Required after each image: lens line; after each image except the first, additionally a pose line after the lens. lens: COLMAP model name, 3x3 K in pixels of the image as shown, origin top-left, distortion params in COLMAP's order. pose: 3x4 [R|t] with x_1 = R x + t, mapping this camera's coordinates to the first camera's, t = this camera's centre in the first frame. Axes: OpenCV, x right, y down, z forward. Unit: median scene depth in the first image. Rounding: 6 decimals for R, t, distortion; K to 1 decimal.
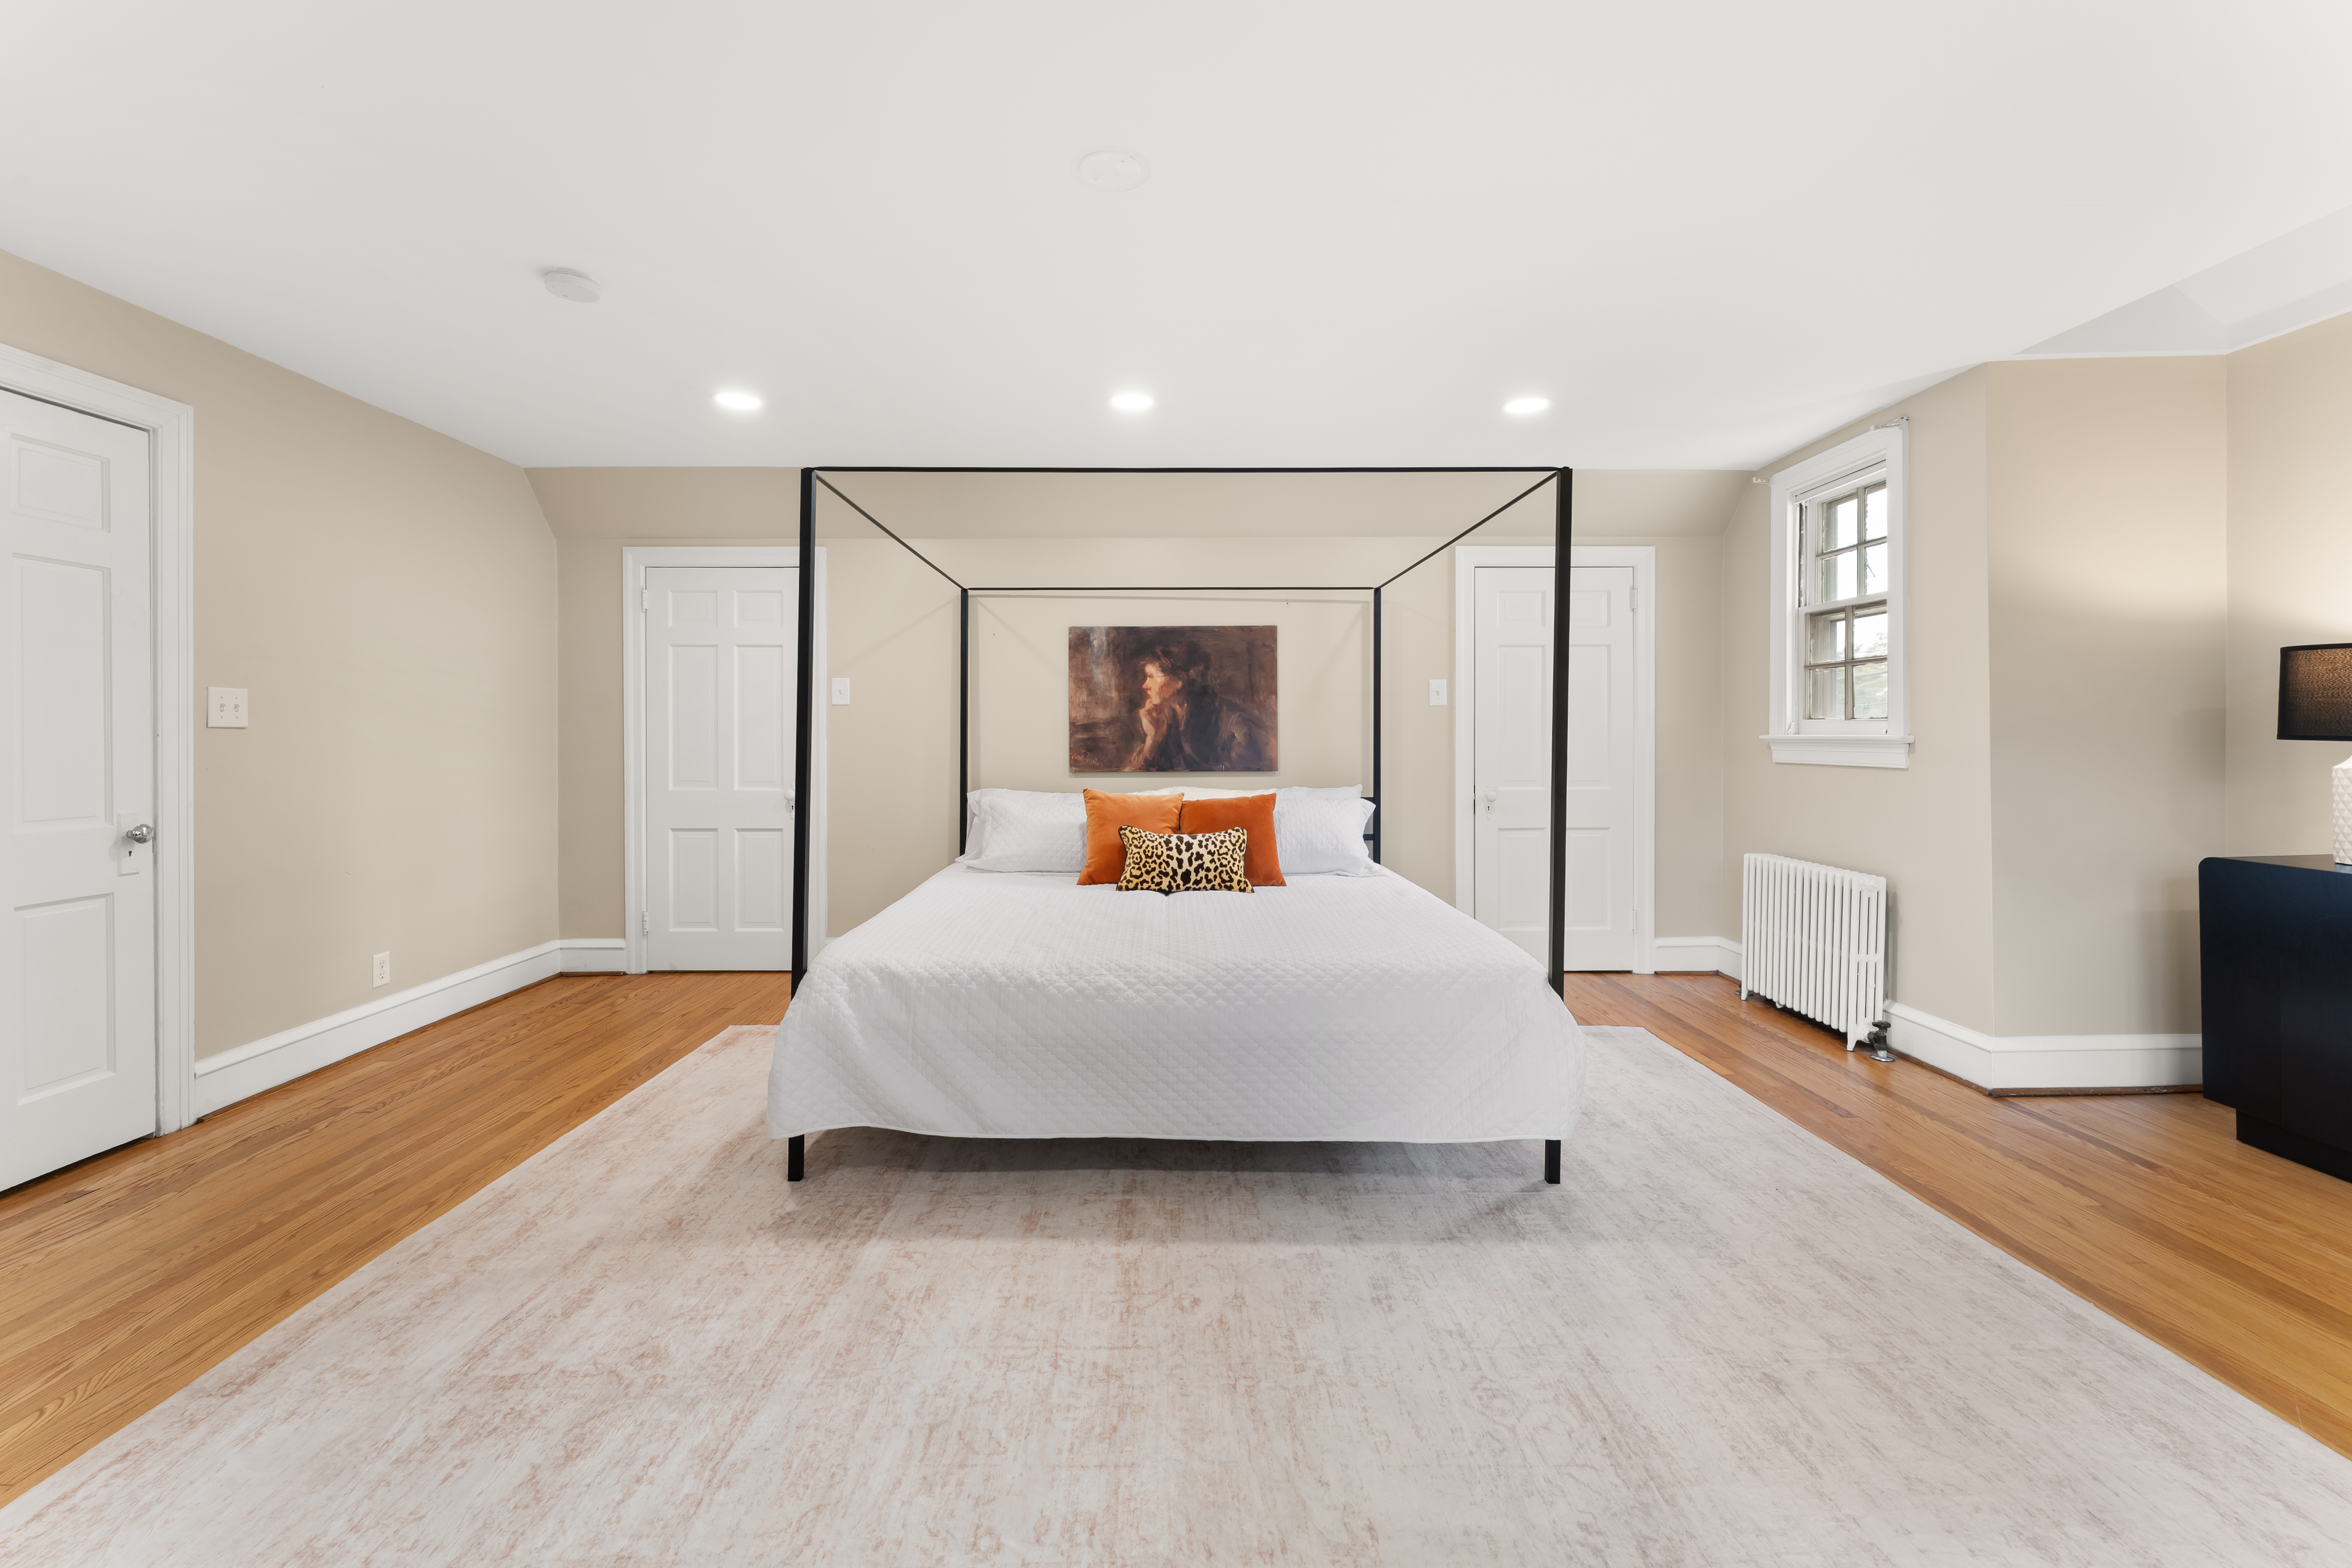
lens RADIAL K [[956.7, 0, 1166.5], [0, 956.7, 730.6], [0, 0, 1]] dist [0.001604, -0.002193]
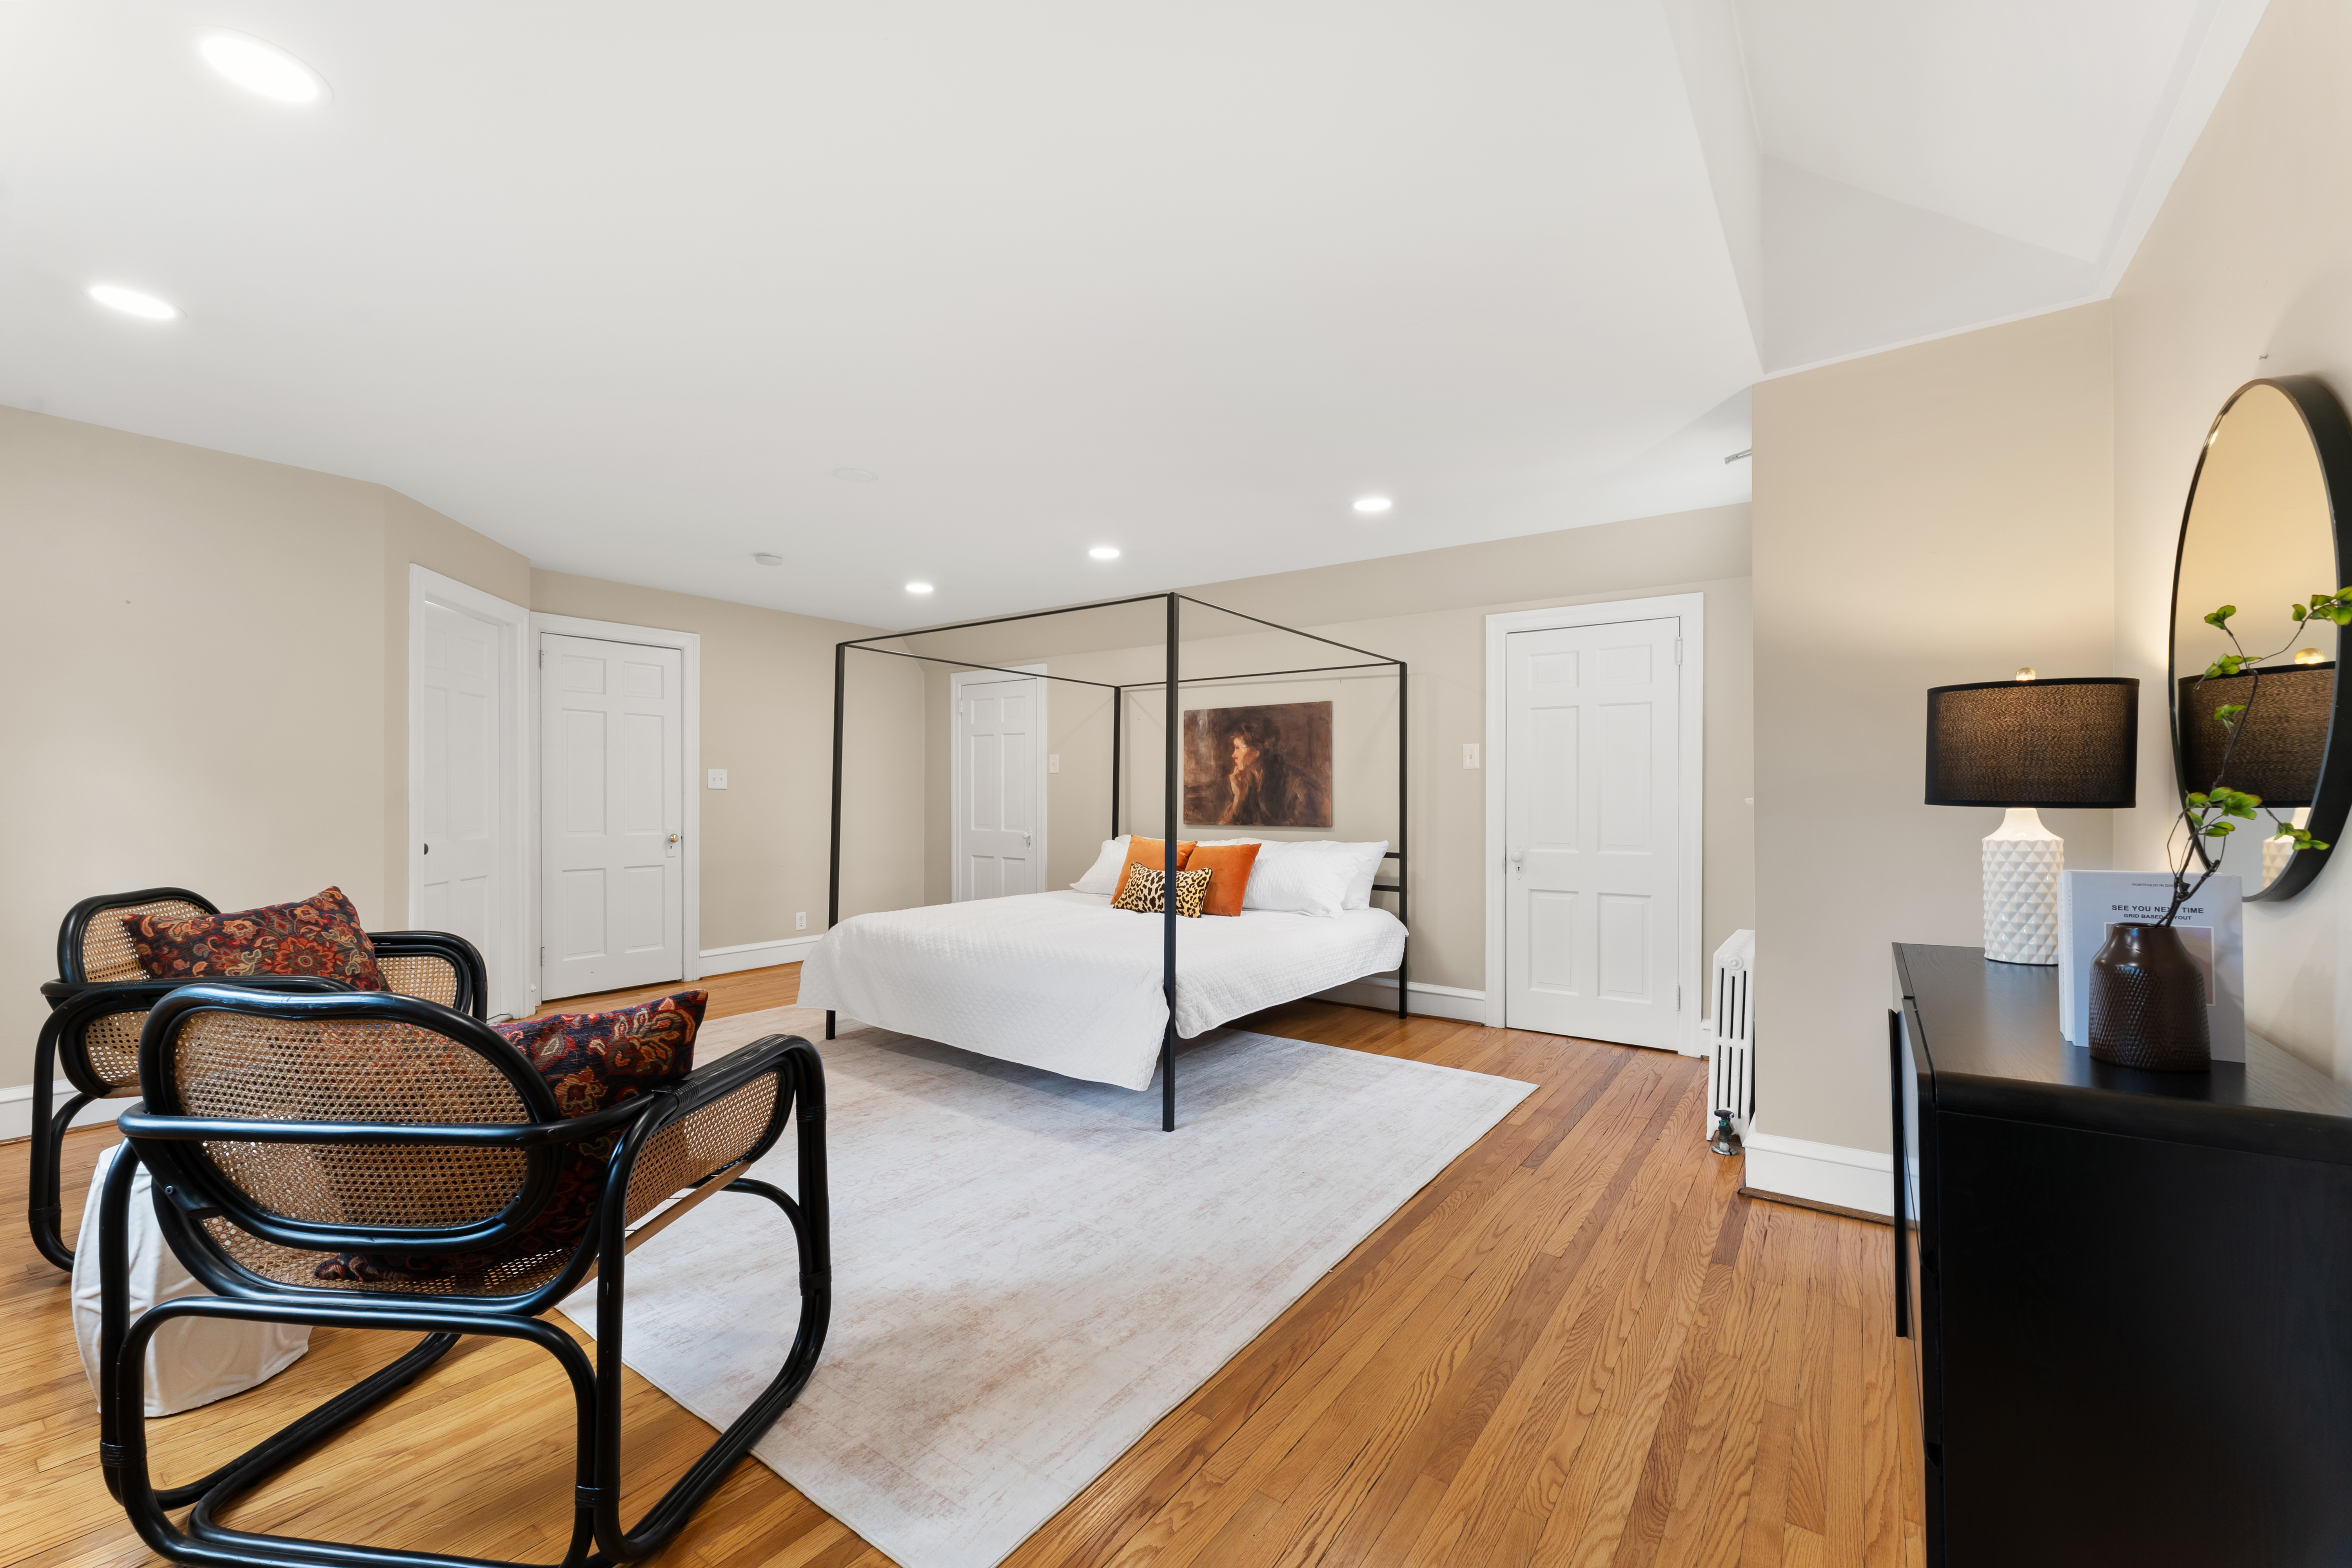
lens RADIAL K [[956.7, 0, 1189.1], [0, 956.7, 794.6], [0, 0, 1]] dist [0.001604, -0.002193]
pose [[0.807194, 0.003703, -0.590275, 0.666104], [-0.002826, 0.999993, 0.002409, 0.000714], [0.590280, -0.000277, 0.807199, -0.030673]]
